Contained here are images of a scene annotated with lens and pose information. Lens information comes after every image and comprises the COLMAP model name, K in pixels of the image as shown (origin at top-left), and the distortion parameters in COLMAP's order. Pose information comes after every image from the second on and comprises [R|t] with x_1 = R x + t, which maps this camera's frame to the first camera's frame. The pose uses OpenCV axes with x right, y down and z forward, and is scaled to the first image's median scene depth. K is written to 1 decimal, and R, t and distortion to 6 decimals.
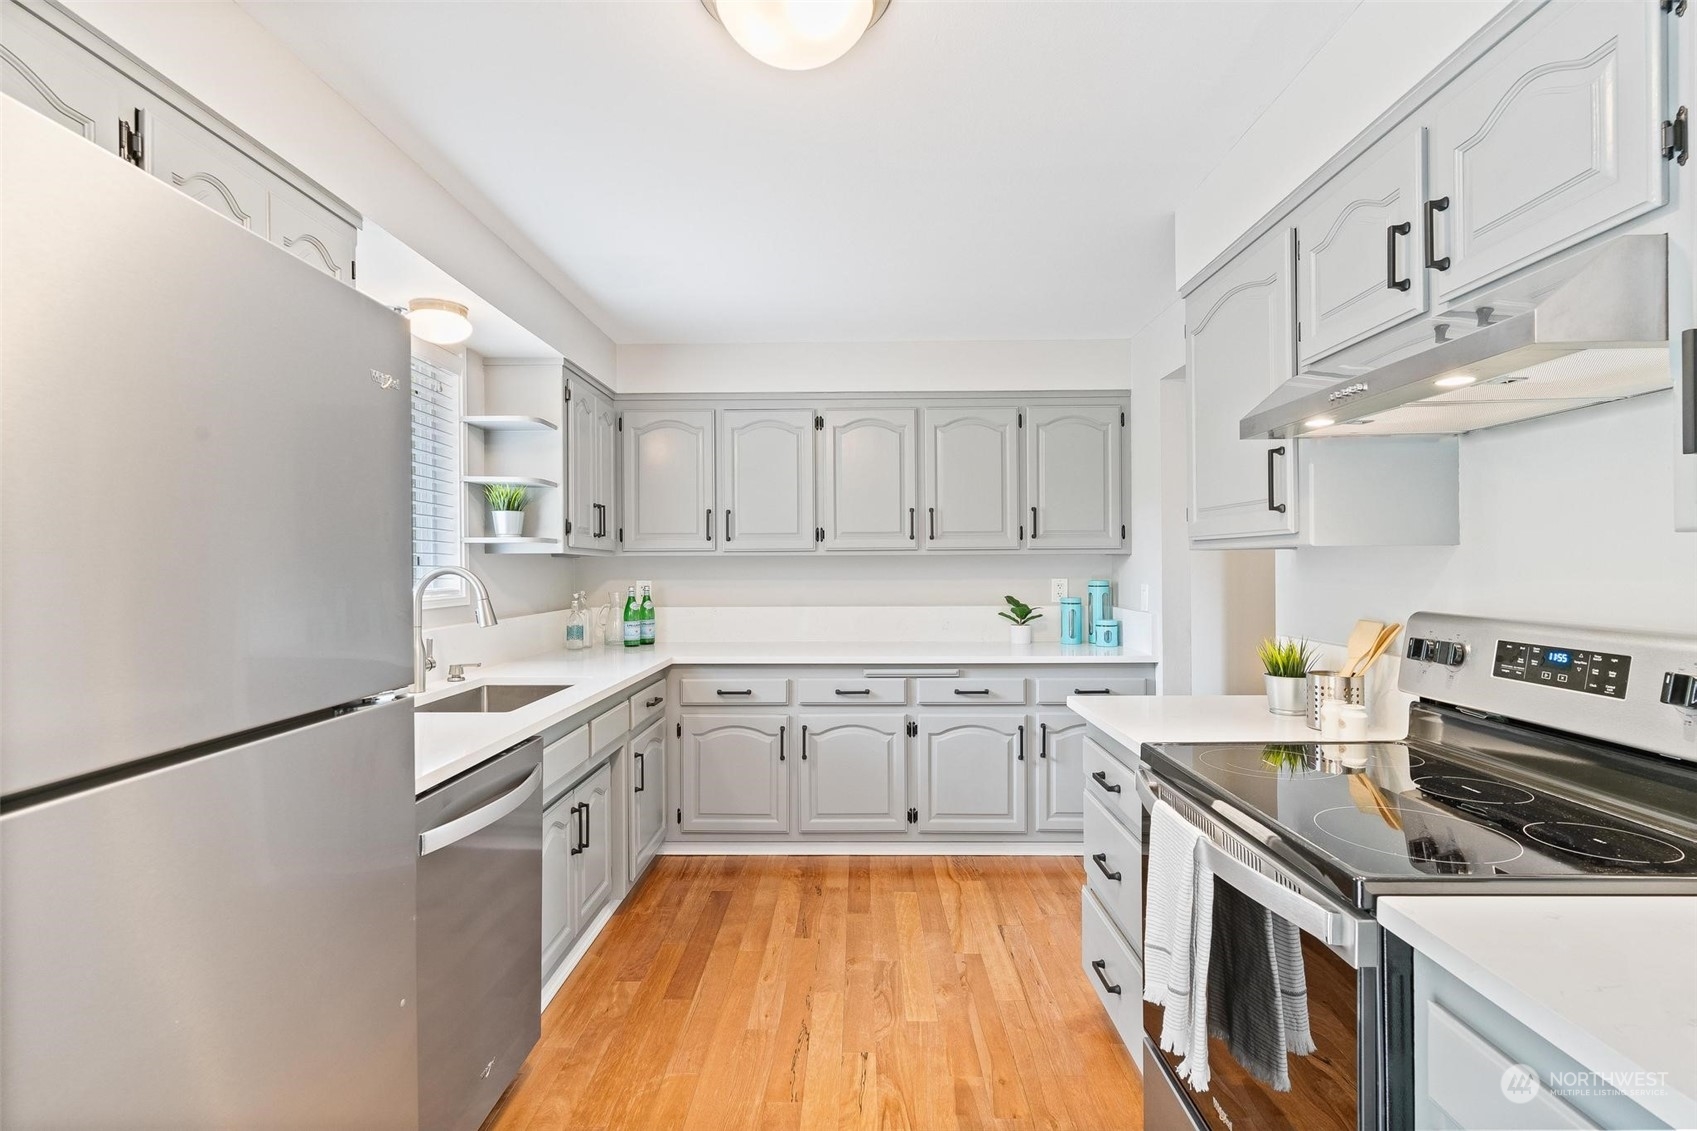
lens RADIAL K [[810.6, 0, 846.4], [0, 810.6, 561.8], [0, 0, 1]] dist [0.000047, 0.000016]
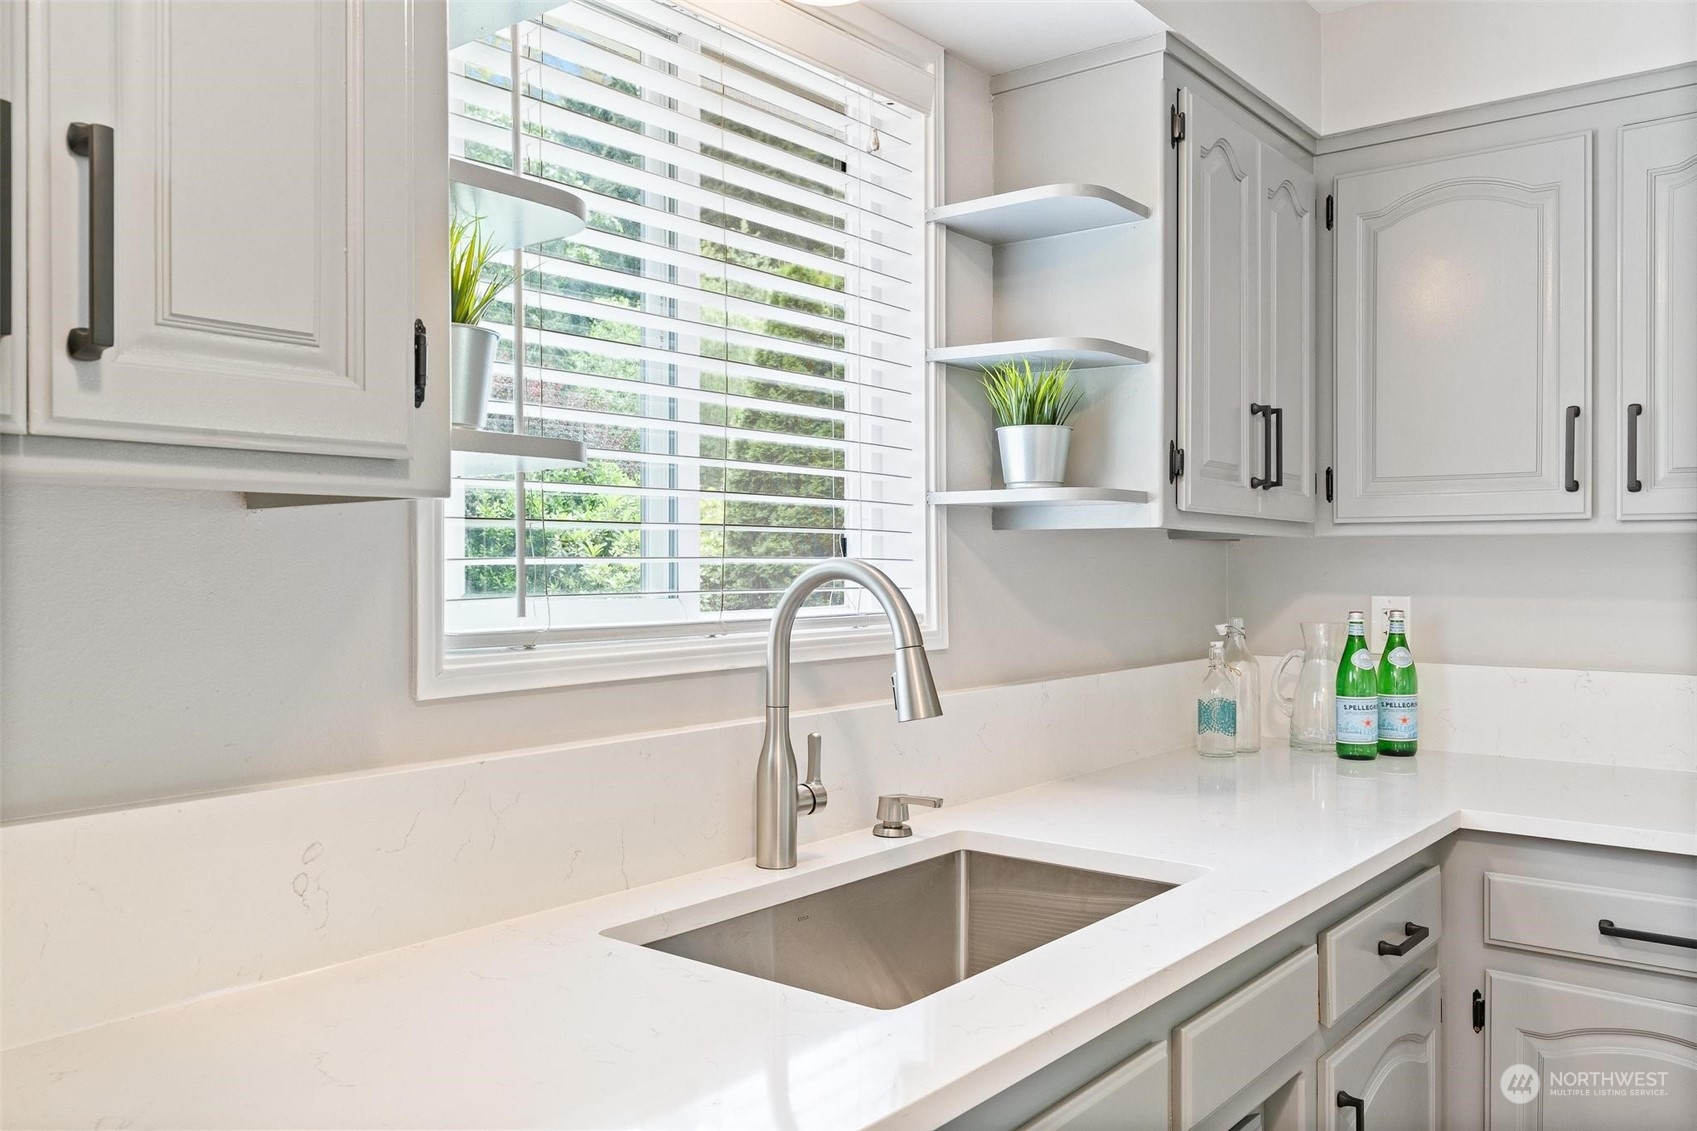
lens RADIAL K [[1337.8, 0, 847.0], [0, 1337.8, 560.3], [0, 0, 1]] dist [0.010298, -0.001462]
pose [[0.793366, 0.006638, -0.608709, -0.066291], [-0.003316, 0.999973, 0.006582, 0.001627], [0.608736, -0.003203, 0.793366, 0.350598]]
